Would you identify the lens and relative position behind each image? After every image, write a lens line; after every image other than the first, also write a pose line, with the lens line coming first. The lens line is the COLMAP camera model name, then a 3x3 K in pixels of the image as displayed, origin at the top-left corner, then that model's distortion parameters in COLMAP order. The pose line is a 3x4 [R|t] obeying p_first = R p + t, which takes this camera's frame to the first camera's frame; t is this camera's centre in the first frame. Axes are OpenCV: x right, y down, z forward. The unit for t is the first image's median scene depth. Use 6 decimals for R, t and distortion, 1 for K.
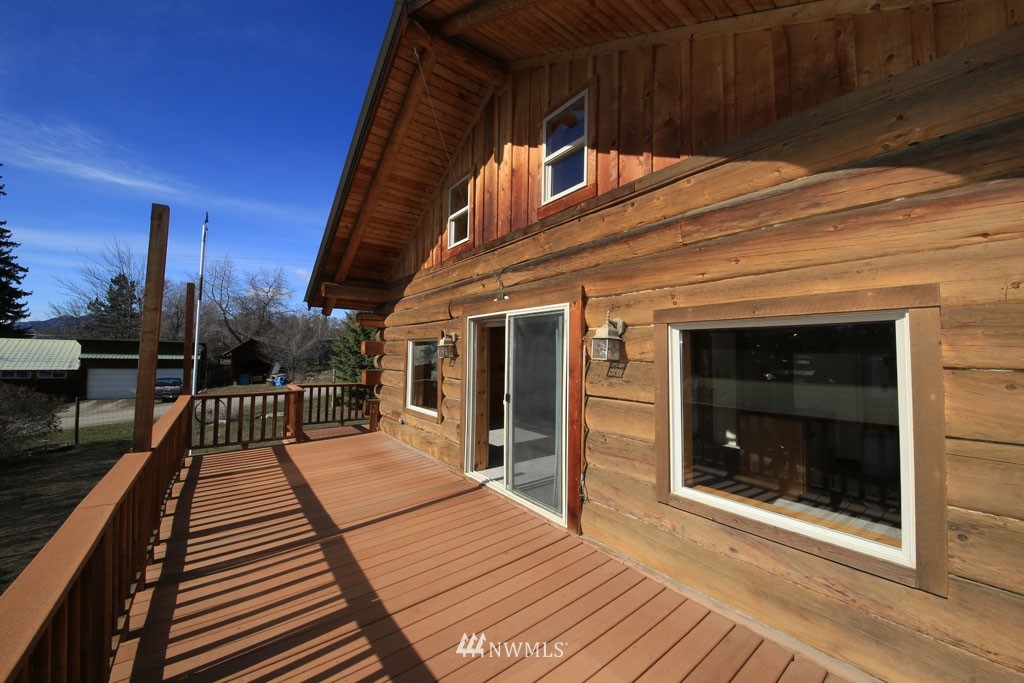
lens RADIAL K [[375.6, 0, 512.0], [0, 375.6, 341.5], [0, 0, 1]] dist [-0.002350, -0.000376]
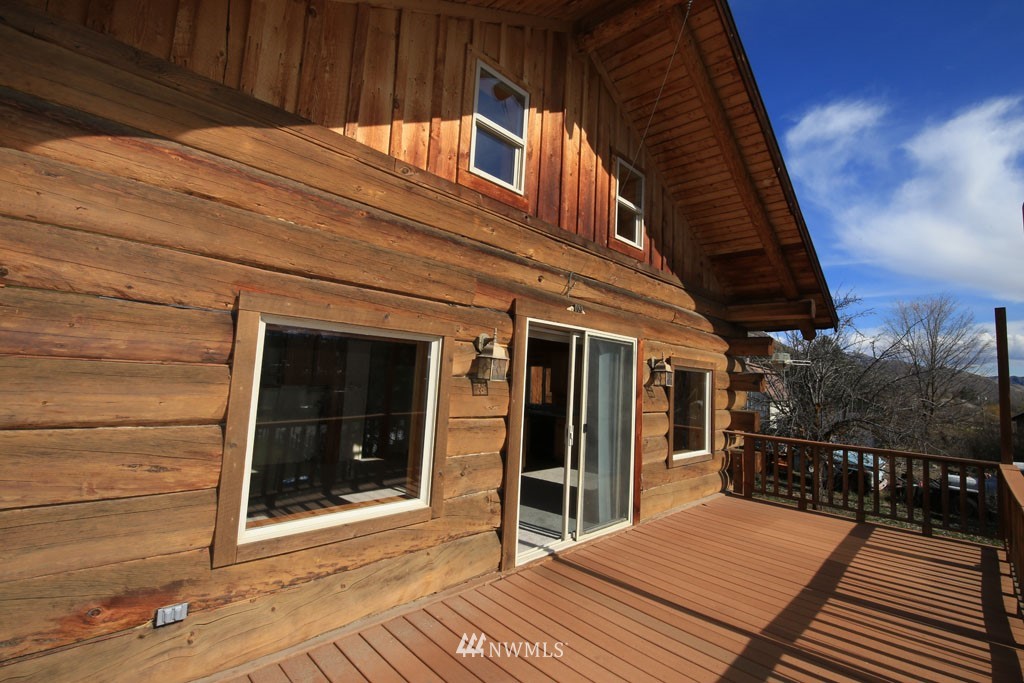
lens RADIAL K [[462.8, 0, 513.8], [0, 462.8, 332.2], [0, 0, 1]] dist [0.002496, 0.000231]
pose [[-0.140311, 0.069302, 0.987679, -1.061569], [-0.099110, 0.991554, -0.083653, 0.034915], [-0.985135, -0.109626, -0.132258, 1.322407]]
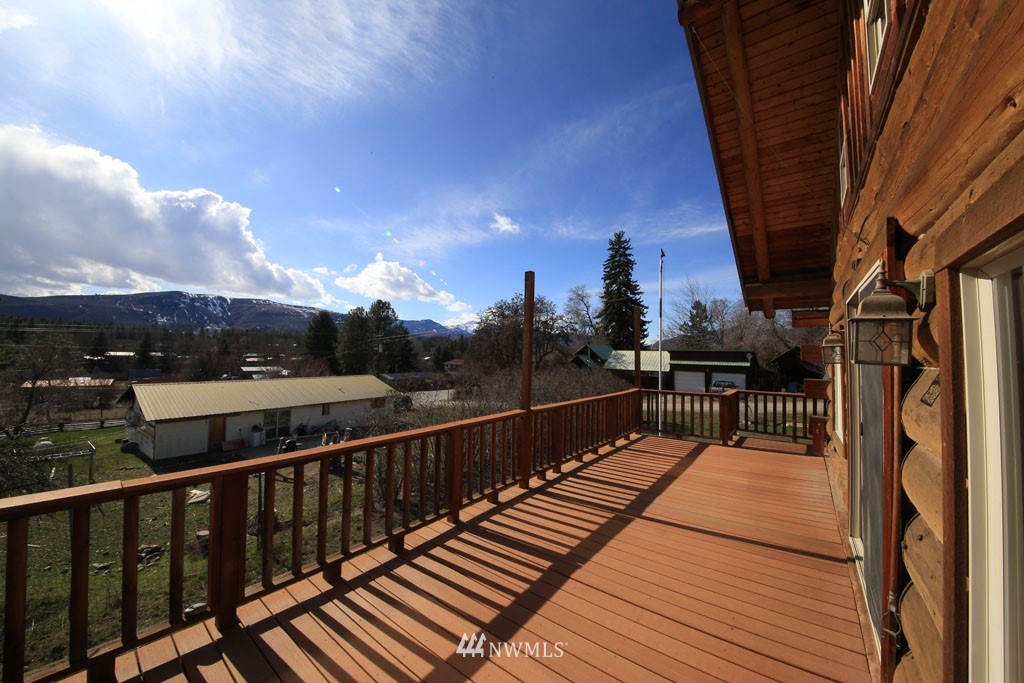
lens RADIAL K [[365.3, 0, 512.3], [0, 365.3, 339.7], [0, 0, 1]] dist [0.016094, -0.013927]
pose [[0.250142, -0.049448, -0.966946, 0.419960], [0.021992, 0.998727, -0.045384, 0.021878], [0.967959, -0.009913, 0.250911, 0.300494]]
